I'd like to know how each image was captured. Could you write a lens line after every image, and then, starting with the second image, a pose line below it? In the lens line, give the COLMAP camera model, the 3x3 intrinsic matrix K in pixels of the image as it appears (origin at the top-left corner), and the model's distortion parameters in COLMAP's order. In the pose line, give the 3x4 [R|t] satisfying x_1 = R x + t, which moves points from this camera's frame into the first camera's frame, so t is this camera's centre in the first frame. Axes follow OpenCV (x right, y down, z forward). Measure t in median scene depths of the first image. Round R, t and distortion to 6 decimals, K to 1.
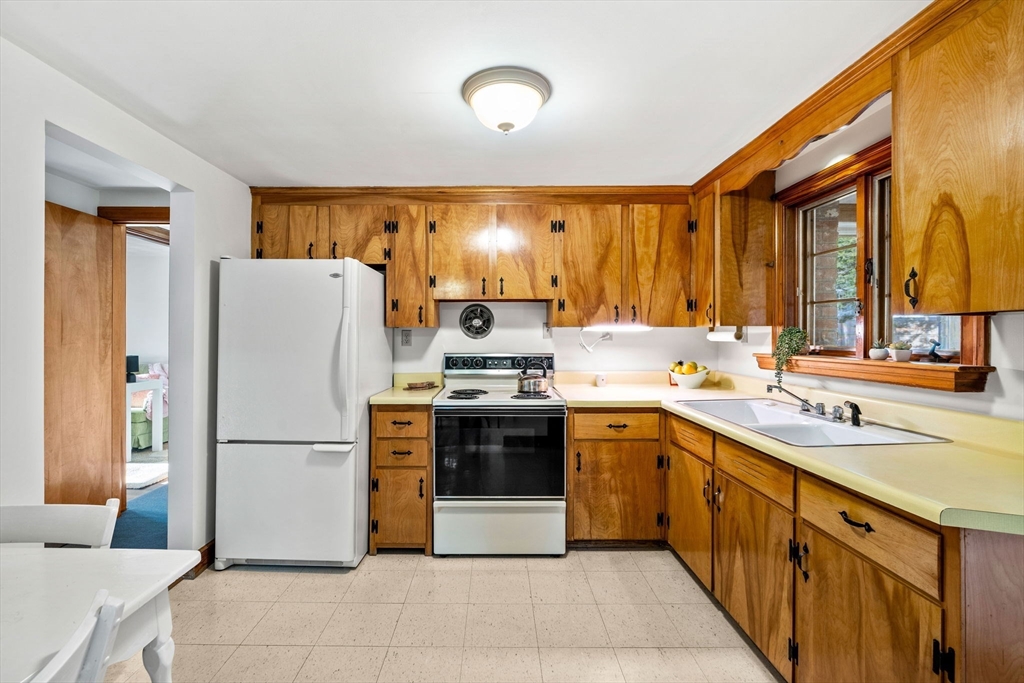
lens RADIAL K [[460.4, 0, 504.9], [0, 460.4, 337.3], [0, 0, 1]] dist [-0.000234, -0.000100]
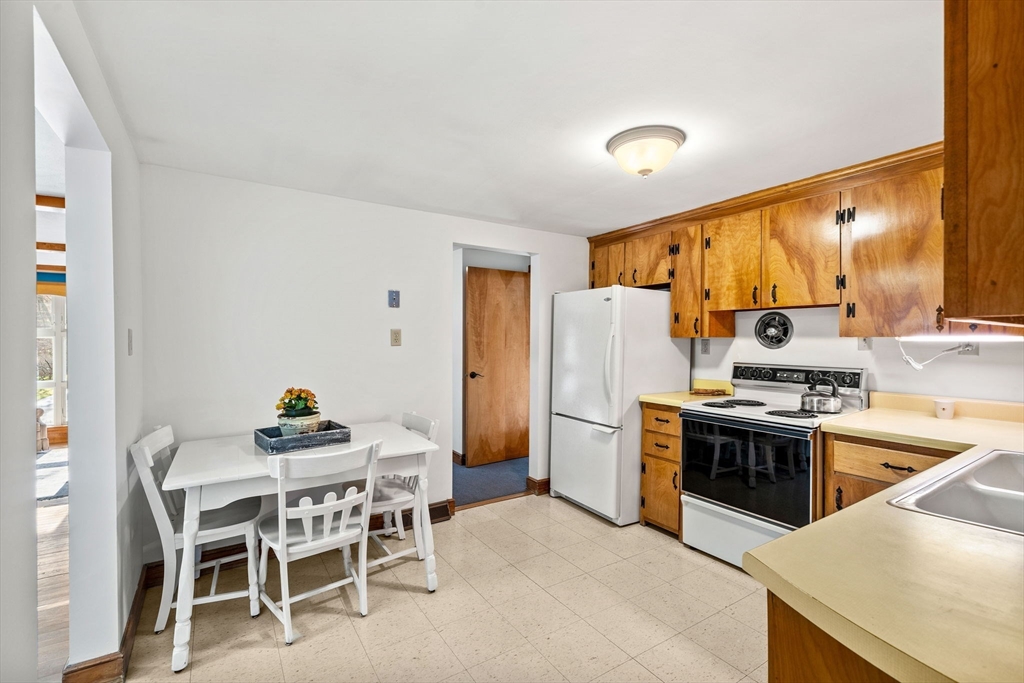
lens RADIAL K [[460.4, 0, 511.2], [0, 460.4, 340.4], [0, 0, 1]] dist [-0.000234, -0.000100]
pose [[0.543740, 0.004187, -0.839243, 0.494163], [-0.005967, 0.999982, 0.001122, -0.013606], [0.839233, 0.004398, 0.543755, 0.041749]]
